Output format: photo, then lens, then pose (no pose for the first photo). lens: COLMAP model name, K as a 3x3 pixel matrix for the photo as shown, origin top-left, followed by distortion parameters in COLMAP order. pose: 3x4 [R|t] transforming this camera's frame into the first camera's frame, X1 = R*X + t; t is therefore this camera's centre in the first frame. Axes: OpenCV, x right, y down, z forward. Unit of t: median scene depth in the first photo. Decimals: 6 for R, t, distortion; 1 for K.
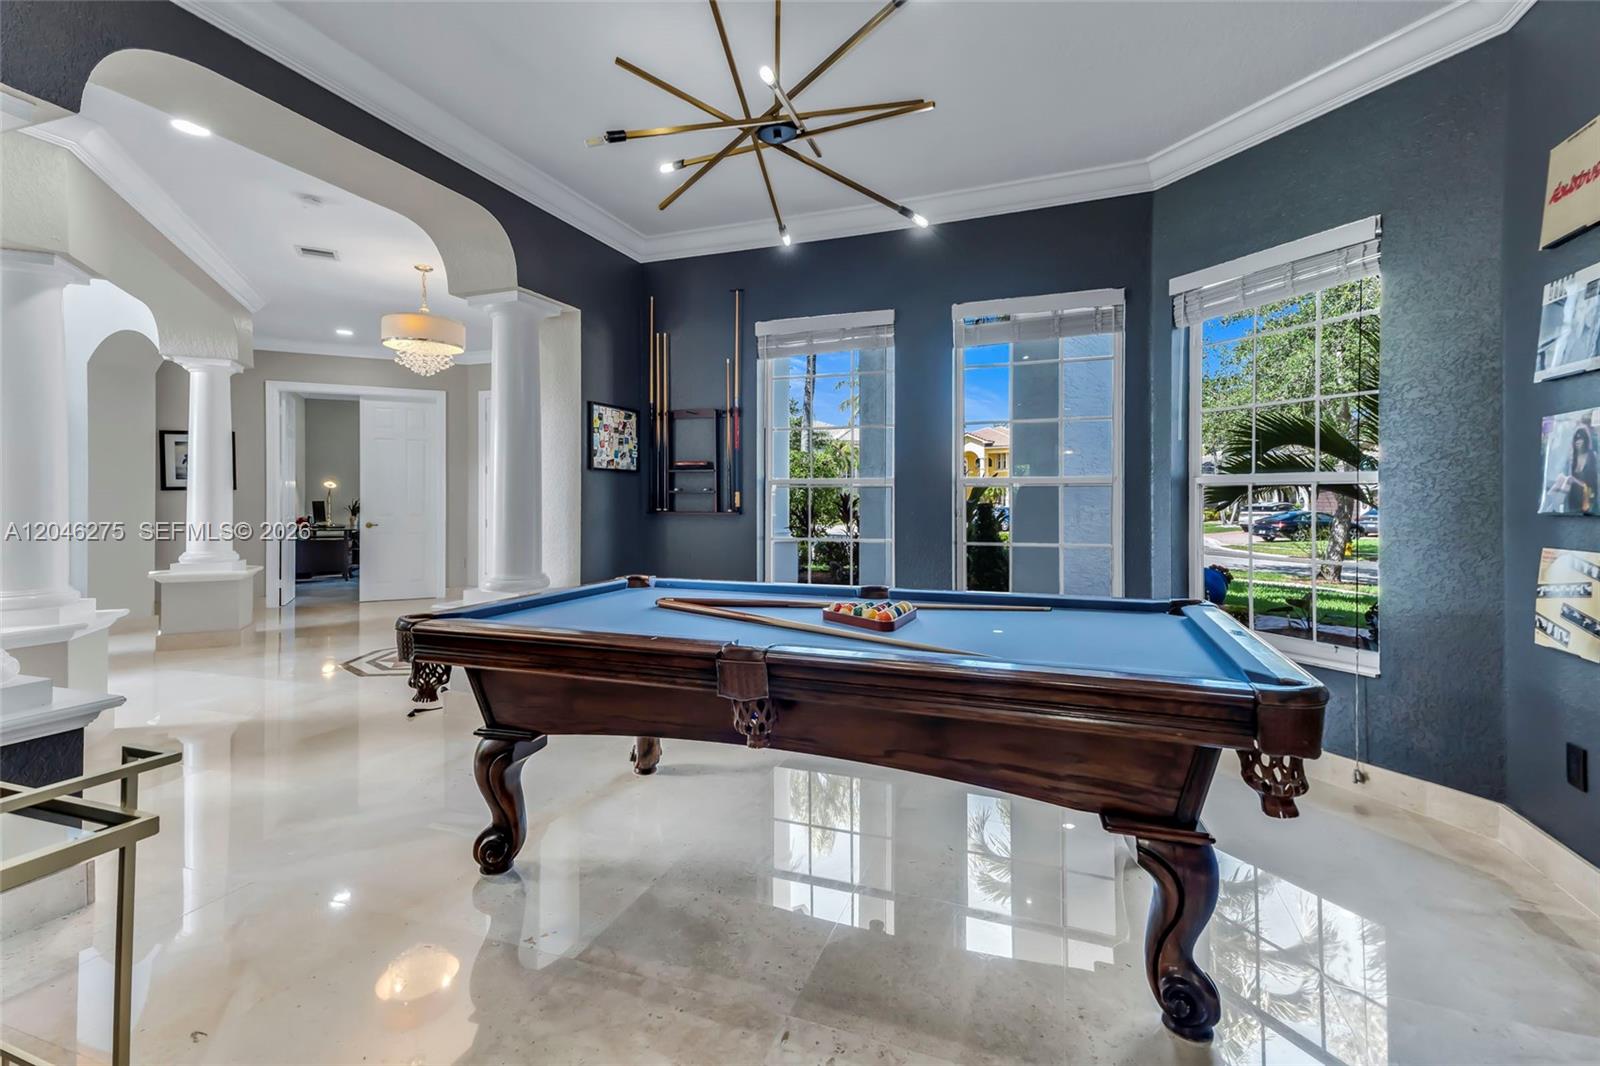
lens RADIAL K [[727.2, 0, 804.9], [0, 727.2, 486.9], [0, 0, 1]] dist [0.072576, 0.000192]
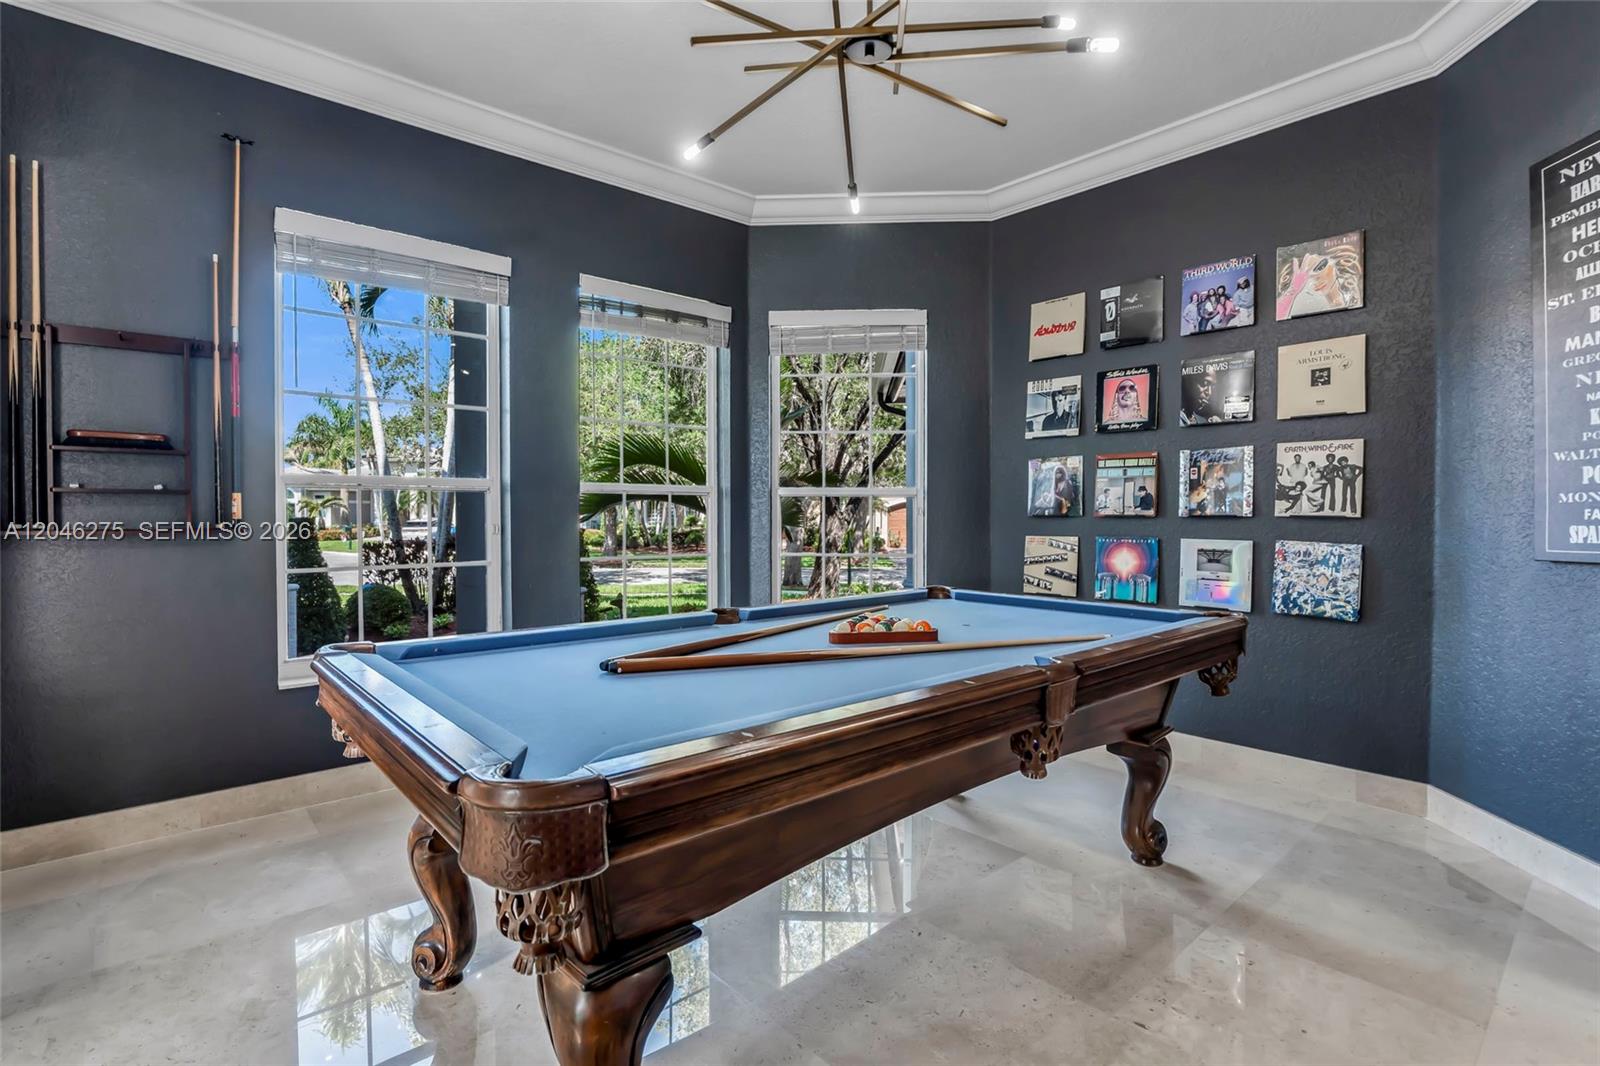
lens RADIAL K [[778.4, 0, 799.3], [0, 778.4, 513.0], [0, 0, 1]] dist [0.032071, 0.000522]
pose [[0.491539, 0.000683, 0.870855, -0.502533], [-0.013515, 0.999885, 0.006844, 0.014642], [-0.870750, -0.015134, 0.491492, 0.375217]]
